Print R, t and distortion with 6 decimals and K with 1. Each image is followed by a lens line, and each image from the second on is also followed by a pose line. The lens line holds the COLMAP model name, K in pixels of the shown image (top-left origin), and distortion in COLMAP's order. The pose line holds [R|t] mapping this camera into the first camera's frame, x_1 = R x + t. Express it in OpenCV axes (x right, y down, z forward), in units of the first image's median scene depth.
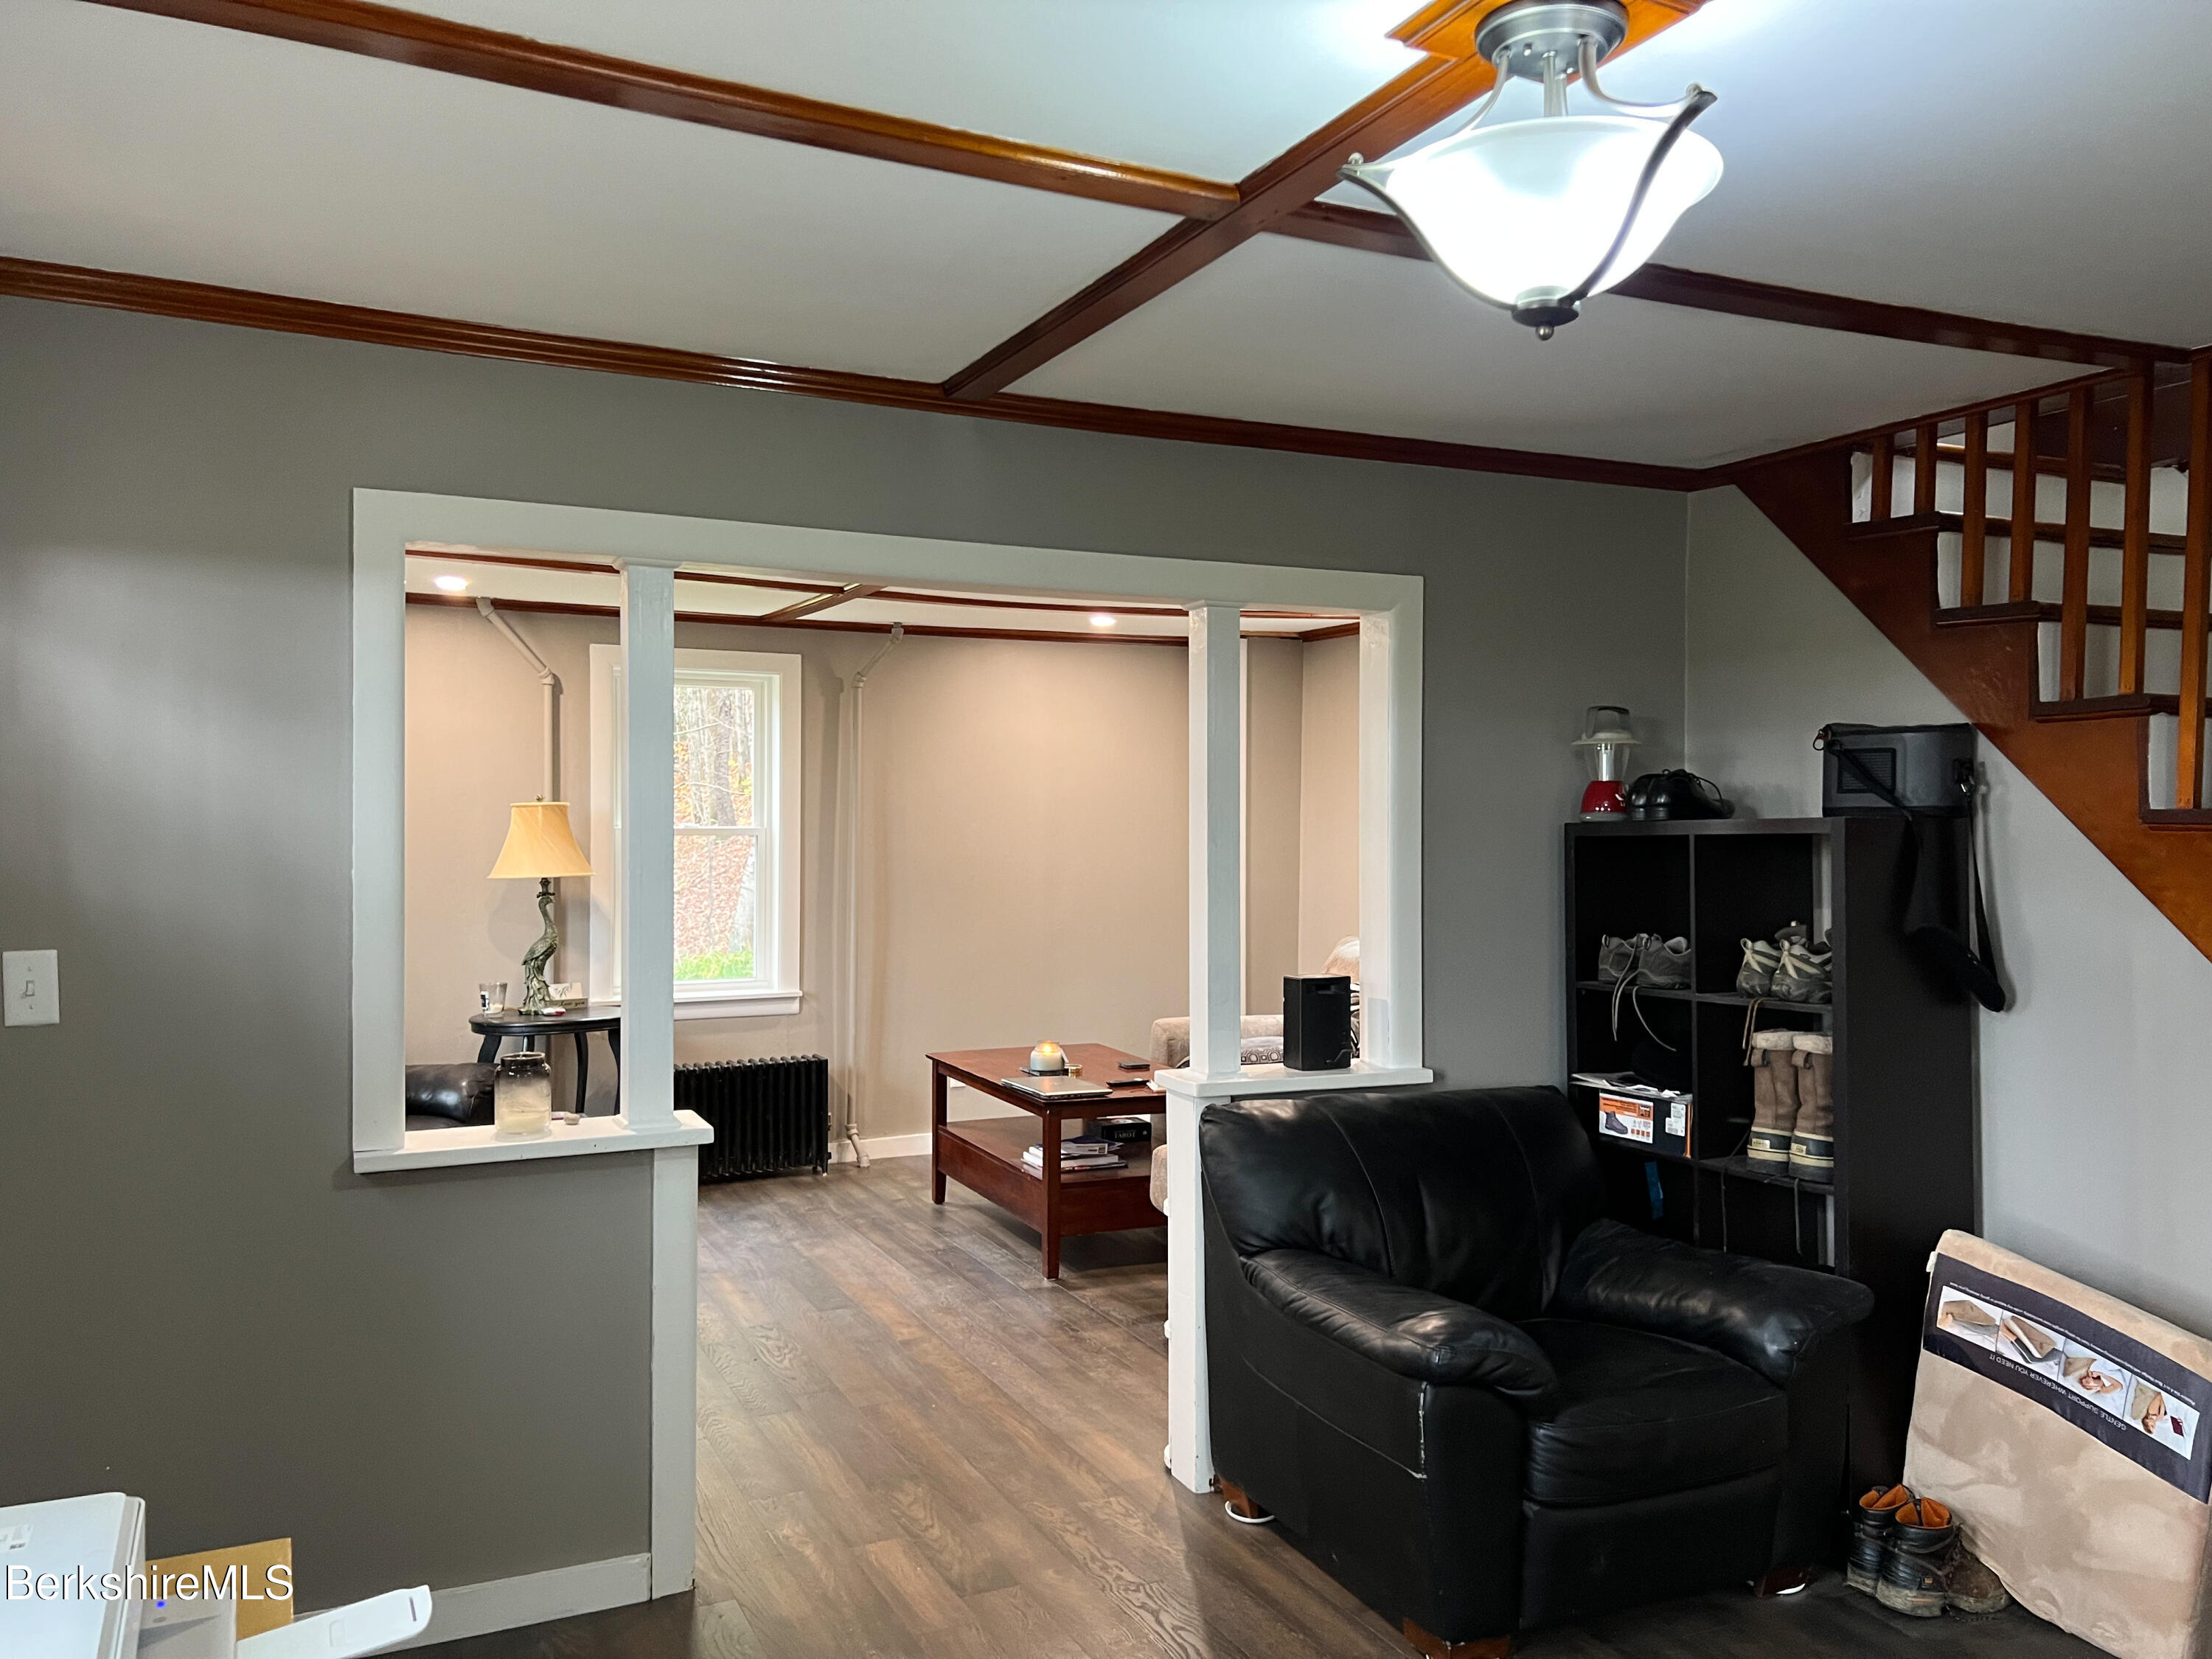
lens RADIAL K [[1661.5, 0, 1100.5], [0, 1661.5, 832.4], [0, 0, 1]] dist [0.041034, -0.037412]
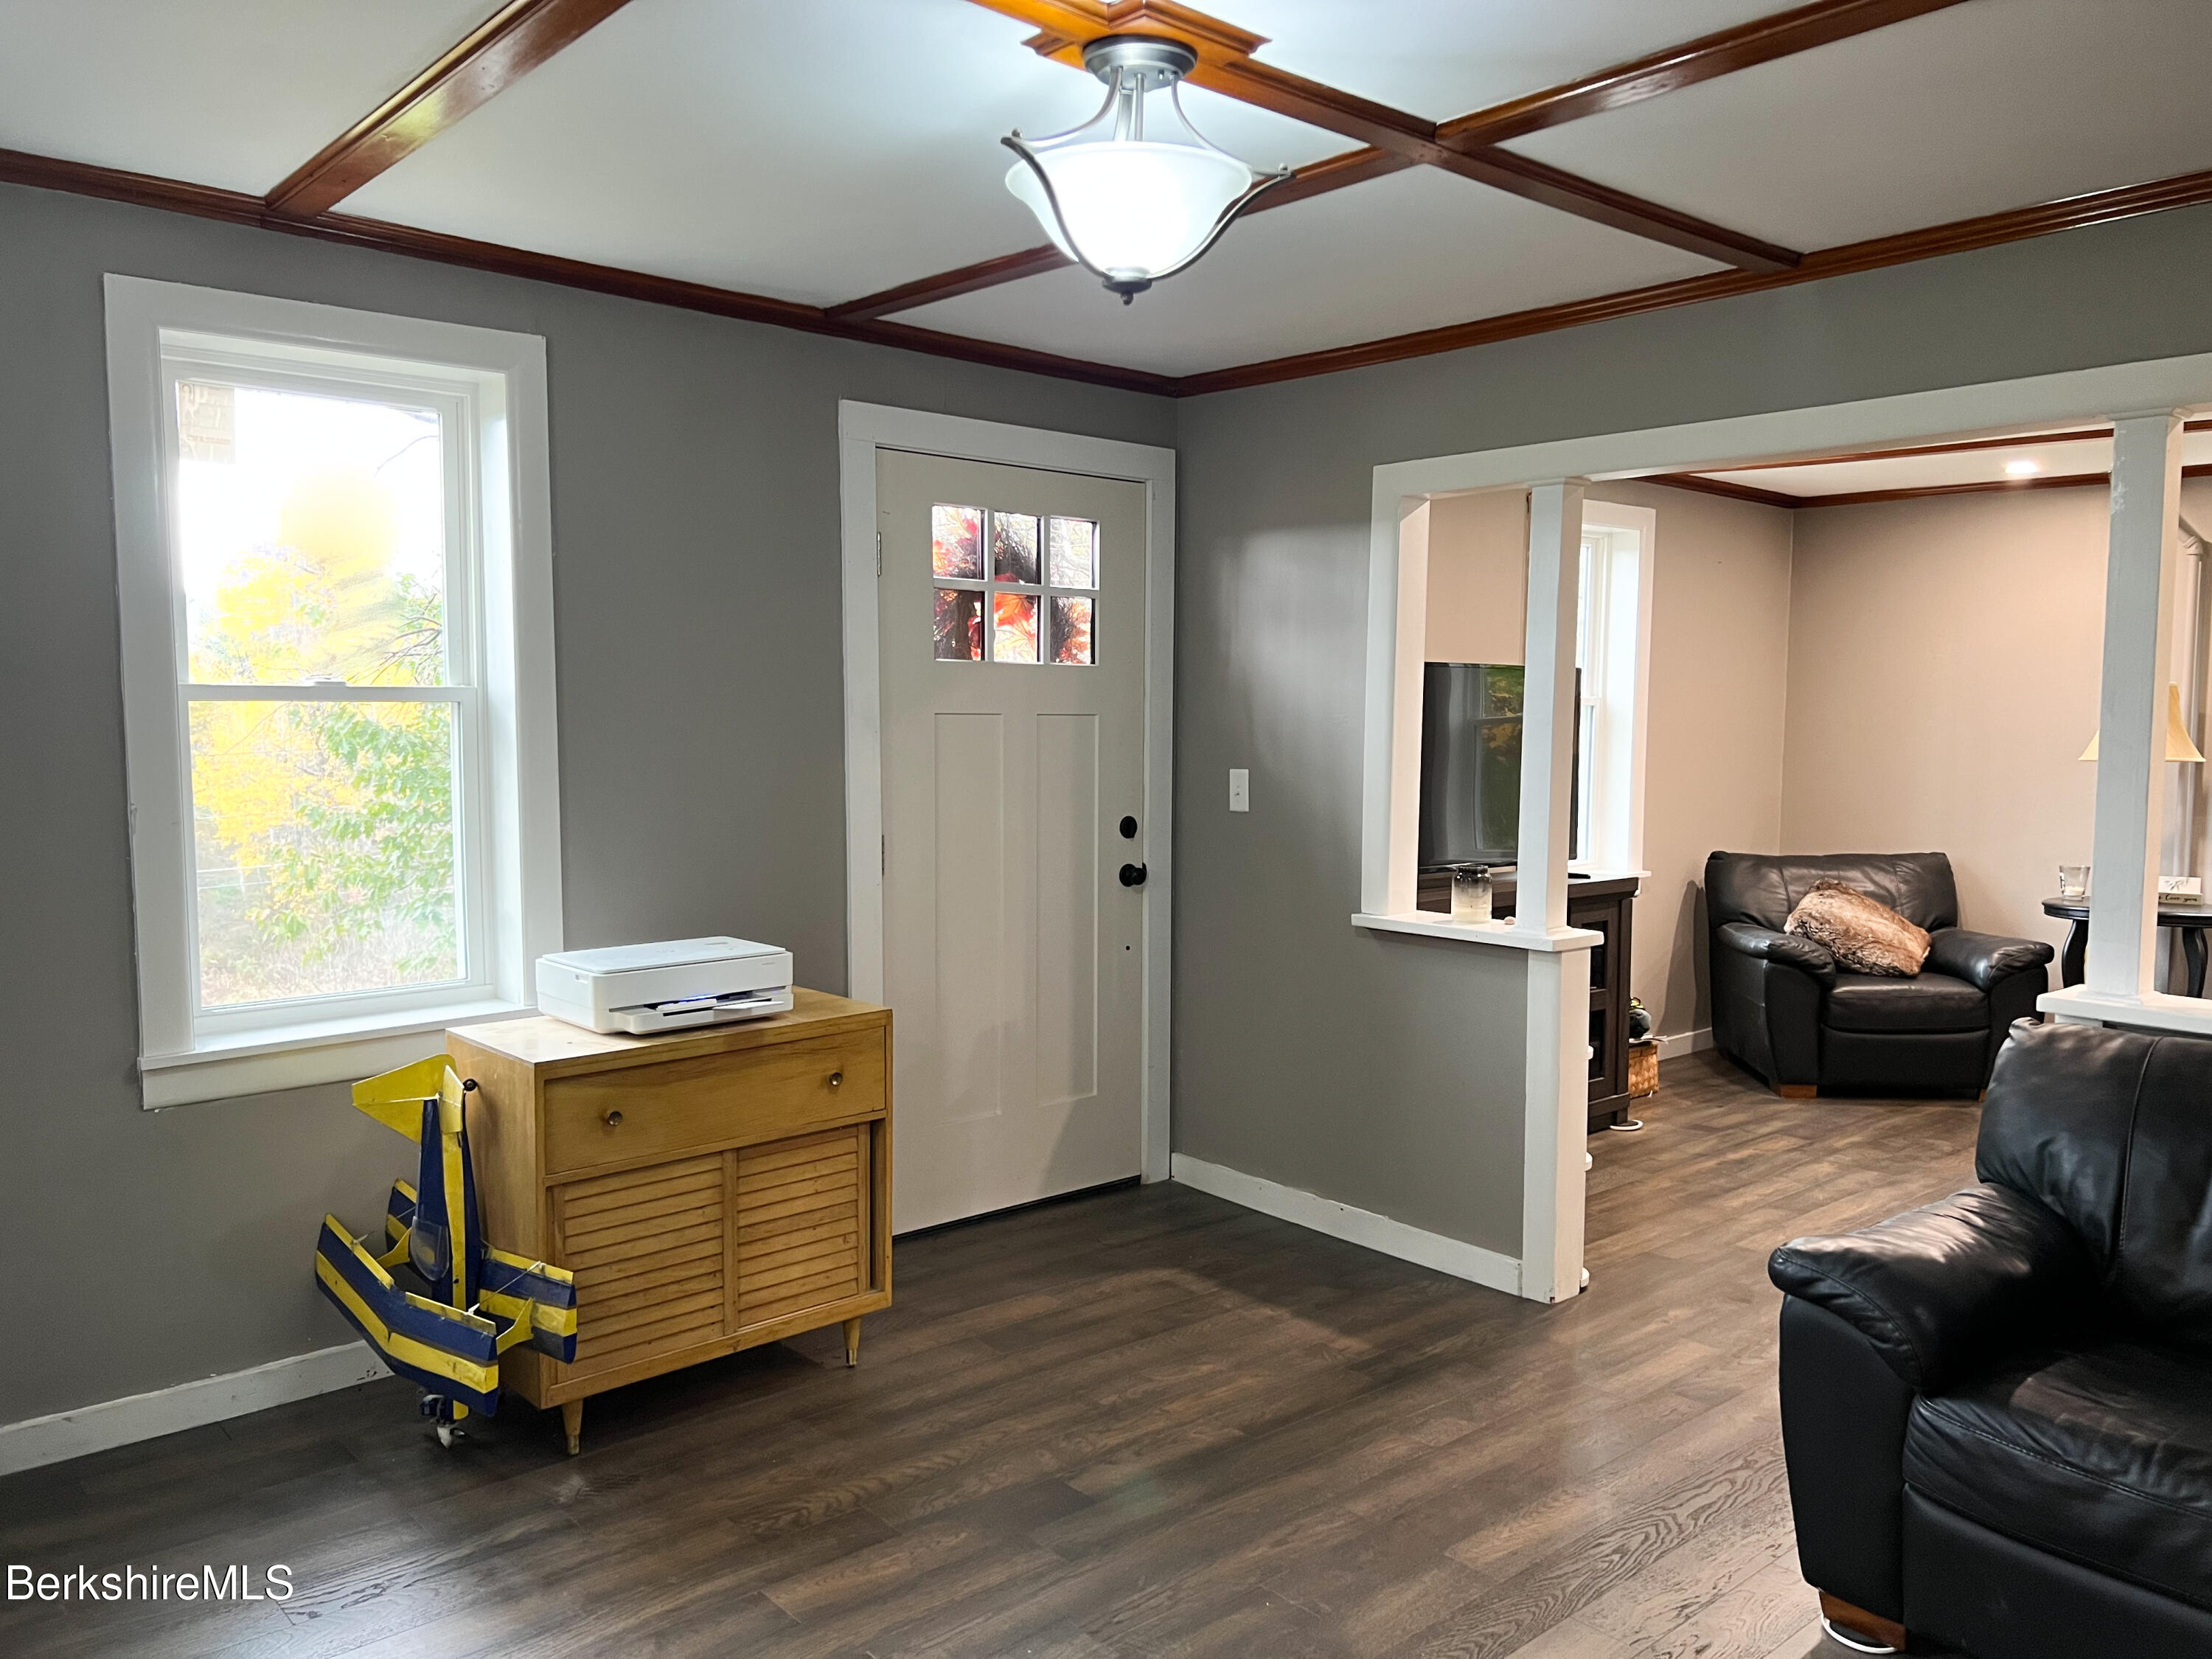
lens RADIAL K [[1684.8, 0, 1125.5], [0, 1684.8, 844.1], [0, 0, 1]] dist [0.048706, -0.046946]
pose [[0.283229, 0.076416, -0.956003, 0.441619], [-0.012129, 0.997026, 0.076102, 0.007151], [0.958976, -0.009958, 0.283313, 0.172177]]
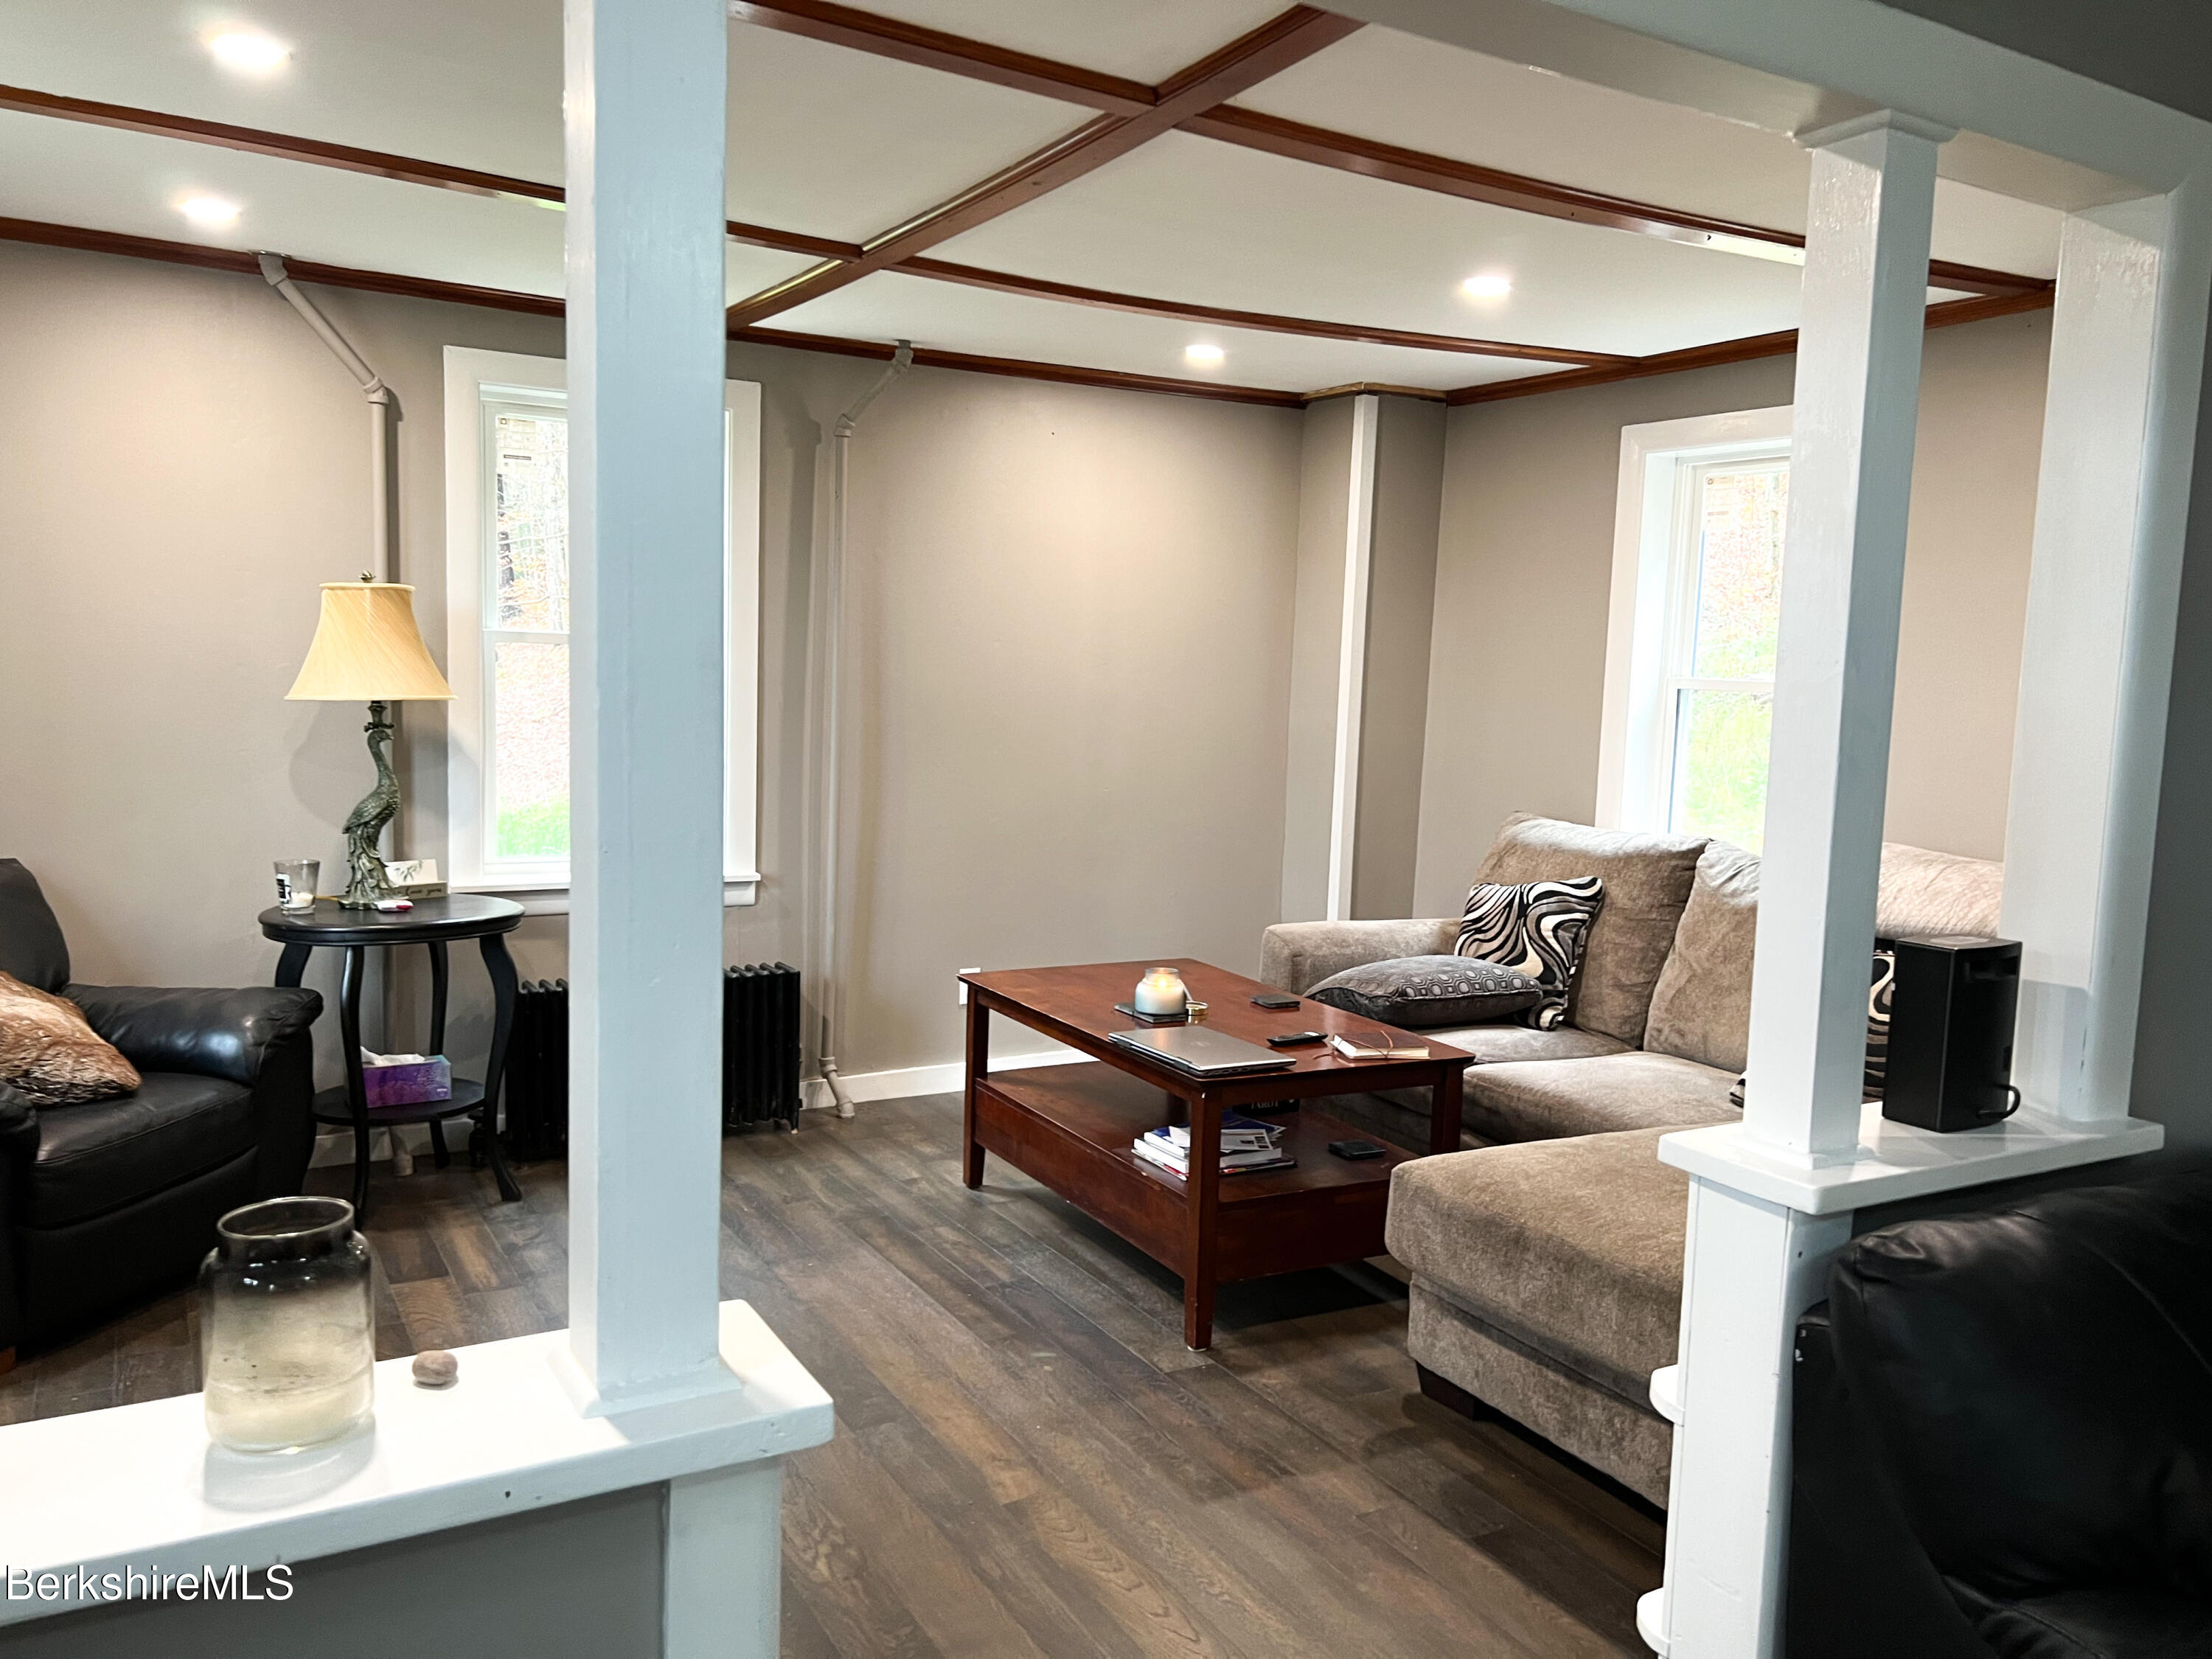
lens RADIAL K [[1657.4, 0, 1112.7], [0, 1657.4, 847.7], [0, 0, 1]] dist [0.058614, -0.064255]
pose [[0.995932, 0.019839, 0.087902, -0.104093], [-0.028905, 0.994252, 0.103093, 0.008605], [-0.085351, -0.105214, 0.990780, 0.325579]]
